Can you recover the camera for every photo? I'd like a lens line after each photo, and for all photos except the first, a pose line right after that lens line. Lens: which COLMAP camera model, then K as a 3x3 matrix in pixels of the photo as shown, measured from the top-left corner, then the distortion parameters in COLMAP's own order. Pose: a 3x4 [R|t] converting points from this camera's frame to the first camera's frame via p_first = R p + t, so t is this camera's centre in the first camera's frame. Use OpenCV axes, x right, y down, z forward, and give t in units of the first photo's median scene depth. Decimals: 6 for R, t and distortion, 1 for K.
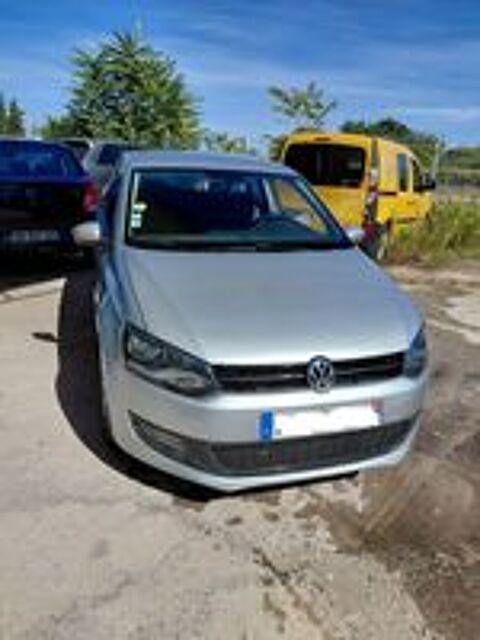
lens RADIAL K [[447.2, 0, 240.0], [0, 447.2, 320.0], [0, 0, 1]] dist [0.005132, -0.045347]
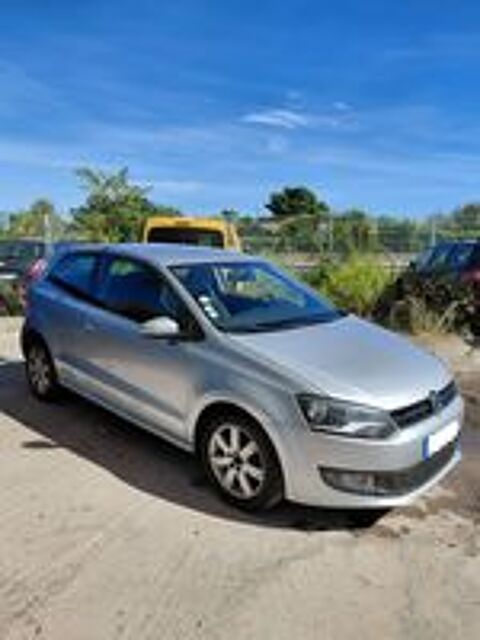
lens RADIAL K [[447.2, 0, 240.0], [0, 447.2, 320.0], [0, 0, 1]] dist [0.005132, -0.045347]
pose [[0.869295, -0.088271, 0.486347, -0.978845], [0.158847, 0.981622, -0.105760, -0.087105], [-0.468074, 0.169191, 0.867341, -0.000938]]
